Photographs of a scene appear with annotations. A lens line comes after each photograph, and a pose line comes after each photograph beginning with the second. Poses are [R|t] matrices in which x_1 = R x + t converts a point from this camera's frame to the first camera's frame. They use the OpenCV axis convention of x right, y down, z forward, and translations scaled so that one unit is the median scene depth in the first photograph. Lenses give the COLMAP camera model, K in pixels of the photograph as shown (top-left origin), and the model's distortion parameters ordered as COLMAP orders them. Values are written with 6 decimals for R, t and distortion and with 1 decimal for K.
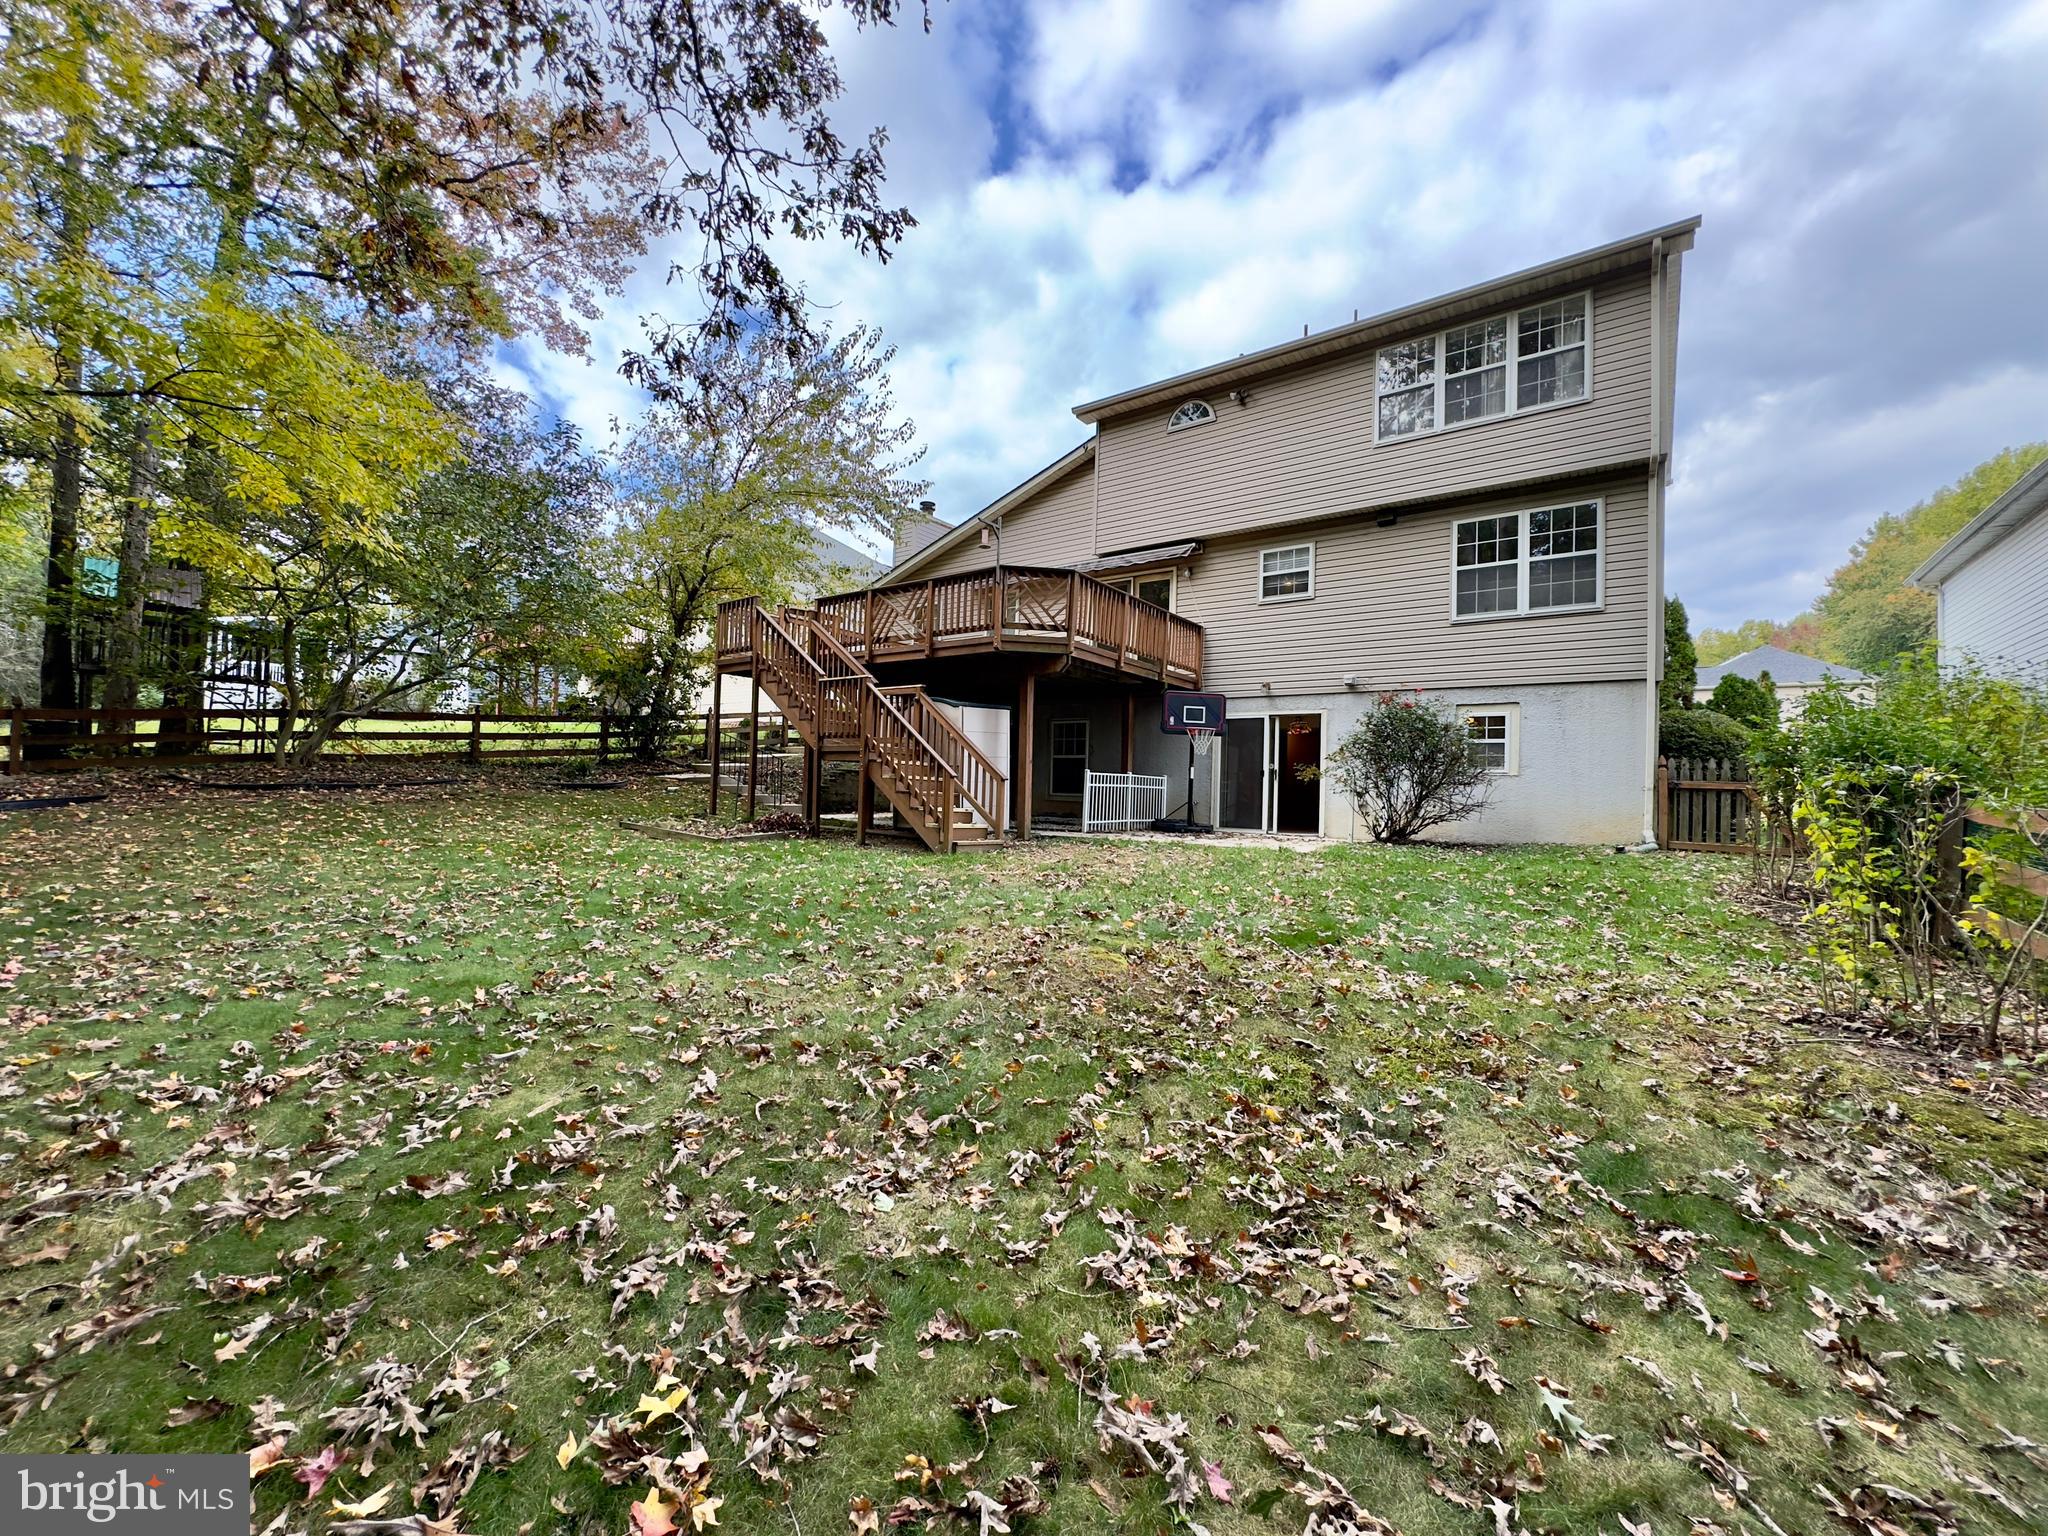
lens RADIAL K [[811.2, 0, 1022.1], [0, 811.2, 768.0], [0, 0, 1]] dist [0.001360, -0.000635]
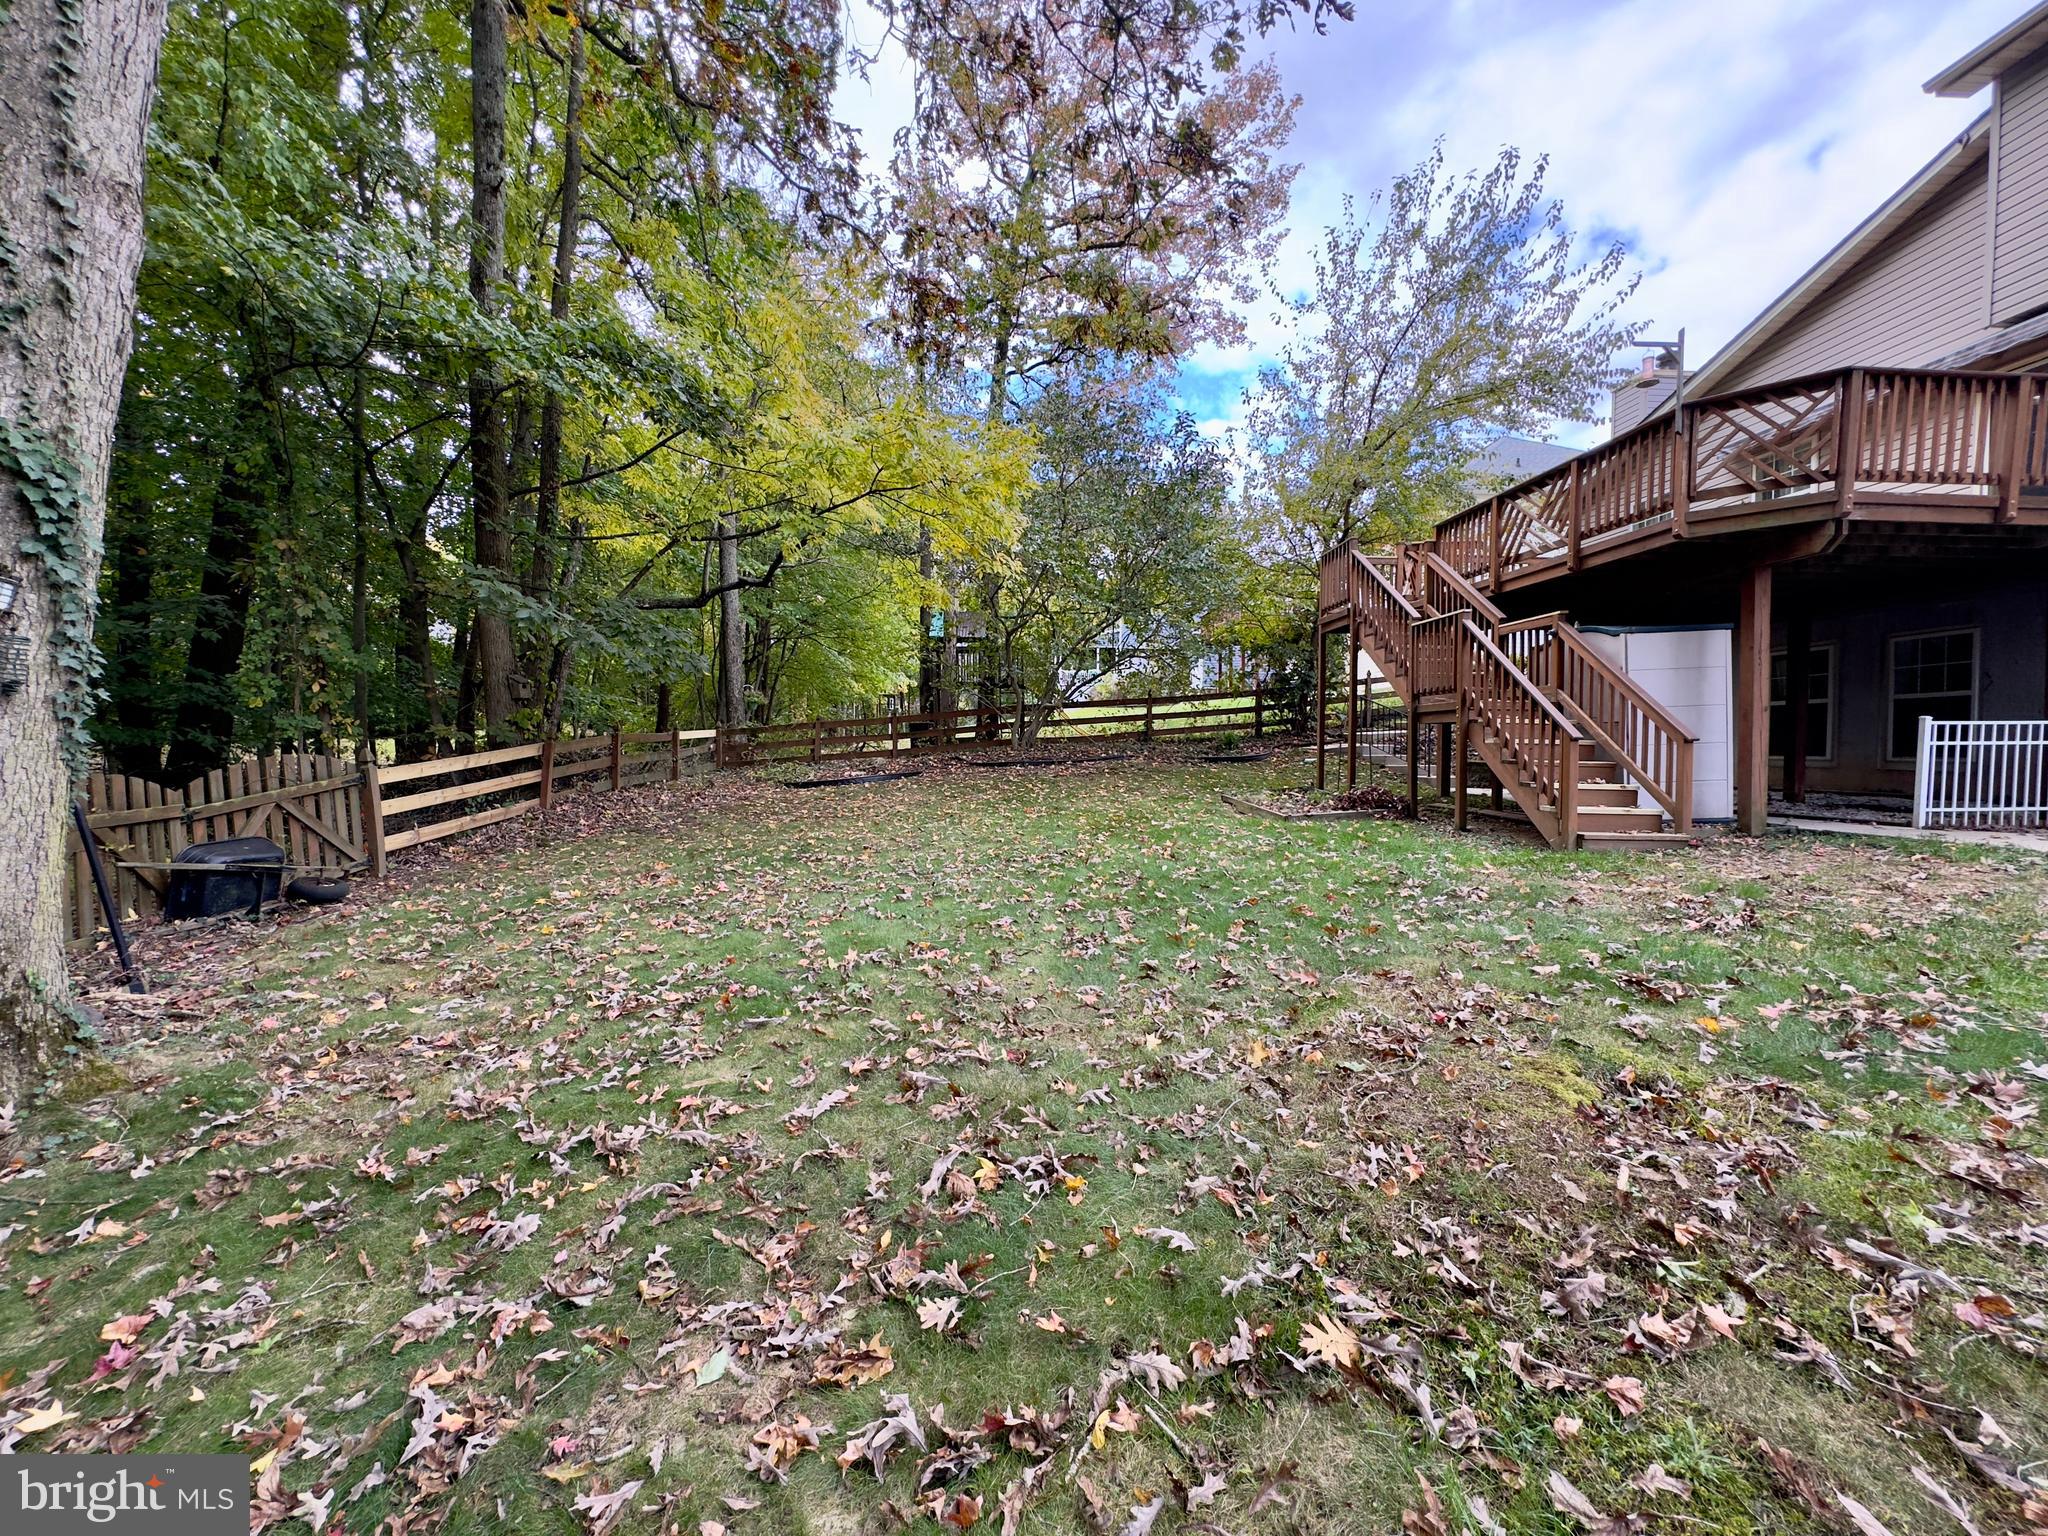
lens RADIAL K [[811.2, 0, 1024.6], [0, 811.2, 770.2], [0, 0, 1]] dist [0.001360, -0.000635]
pose [[0.643587, -0.005726, -0.765352, 0.108992], [0.036403, 0.999069, 0.023137, 0.003274], [0.764507, -0.042752, 0.643196, 0.157585]]
